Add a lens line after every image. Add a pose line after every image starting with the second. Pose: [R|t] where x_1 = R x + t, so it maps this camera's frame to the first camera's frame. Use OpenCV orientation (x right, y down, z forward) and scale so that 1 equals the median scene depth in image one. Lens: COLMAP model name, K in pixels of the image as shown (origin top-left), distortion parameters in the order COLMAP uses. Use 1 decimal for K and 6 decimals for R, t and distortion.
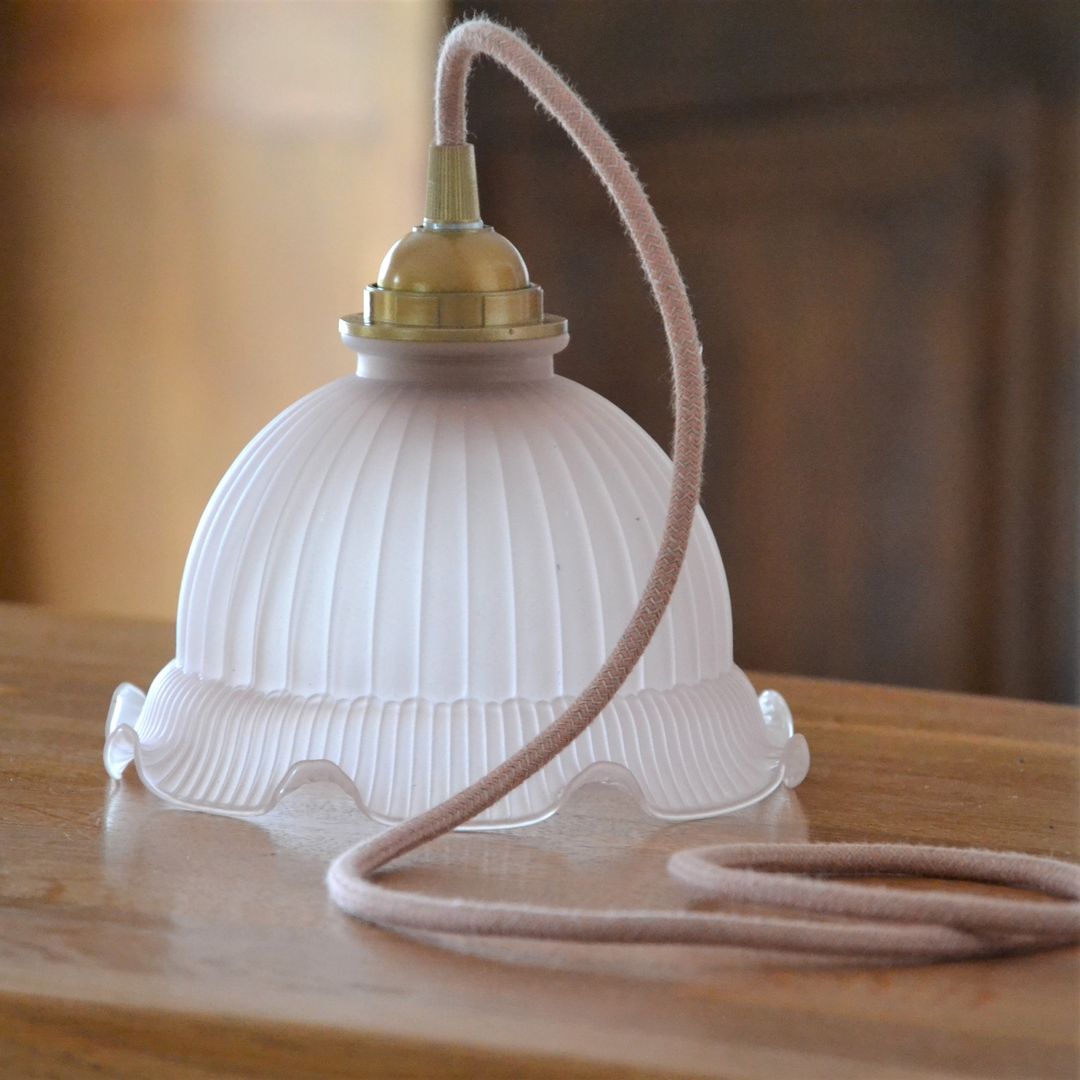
lens RADIAL K [[6486.0, 0, 610.8], [0, 6486.0, 540.2], [0, 0, 1]] dist [1.320140, -13.664338]
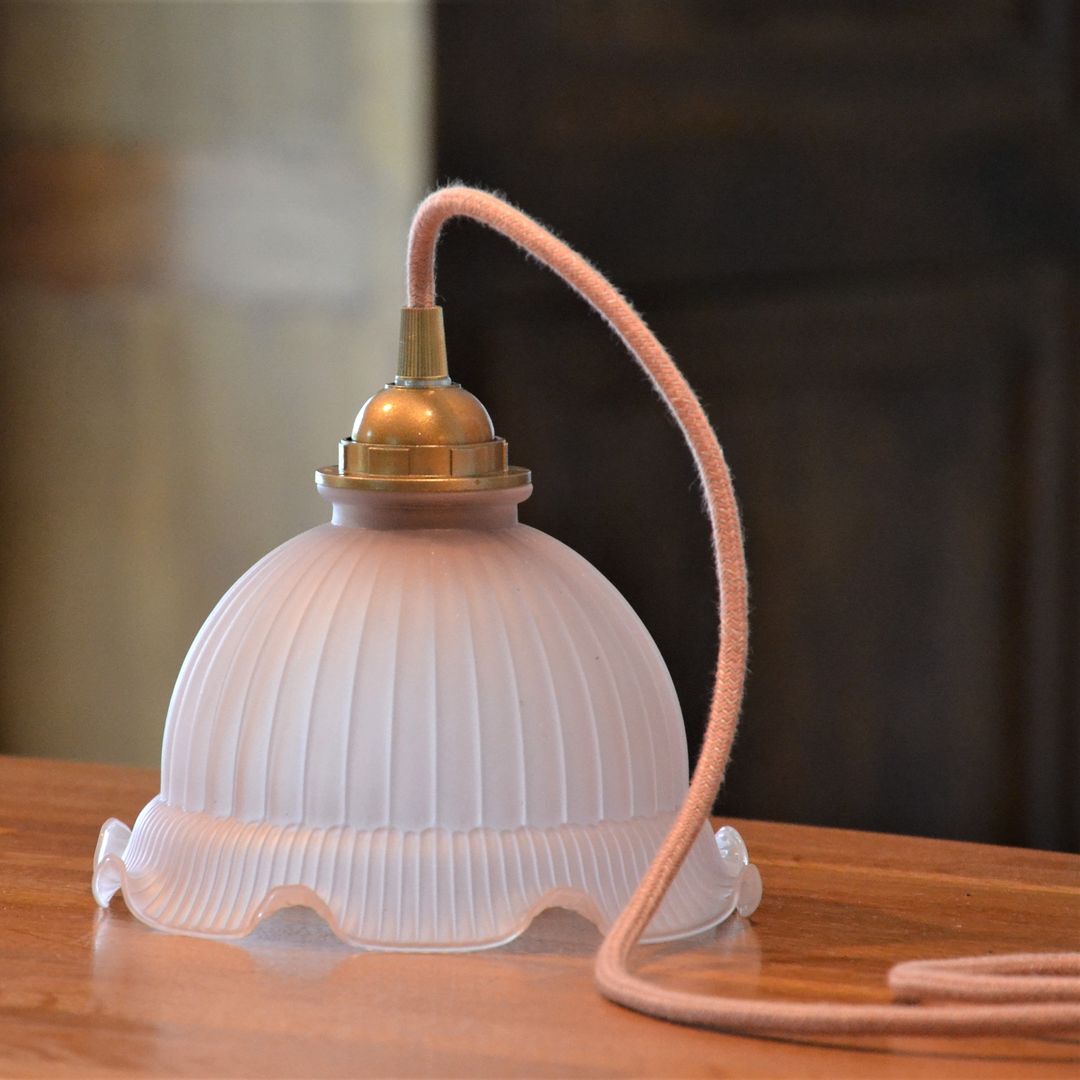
lens RADIAL K [[7920.5, 0, 540.0], [0, 7920.5, 540.0], [0, 0, 1]] dist [1.822713, 4.522695]
pose [[0.999882, -0.001676, -0.015279, 0.014669], [0.001170, 0.999452, -0.033069, 0.020175], [0.015327, 0.033047, 0.999336, -0.291265]]
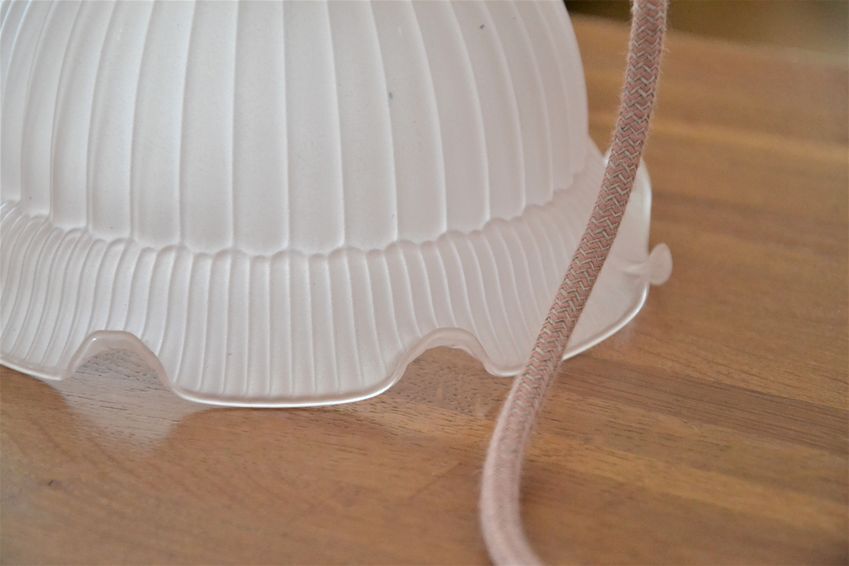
lens RADIAL K [[2997.3, 0, 424.5], [0, 2997.3, 283.0], [0, 0, 1]] dist [0.543198, 0.564328]
pose [[0.999650, -0.004331, -0.026086, 0.006895], [0.011241, 0.962514, 0.270998, -0.080661], [0.023934, -0.271196, 0.962227, 0.599866]]
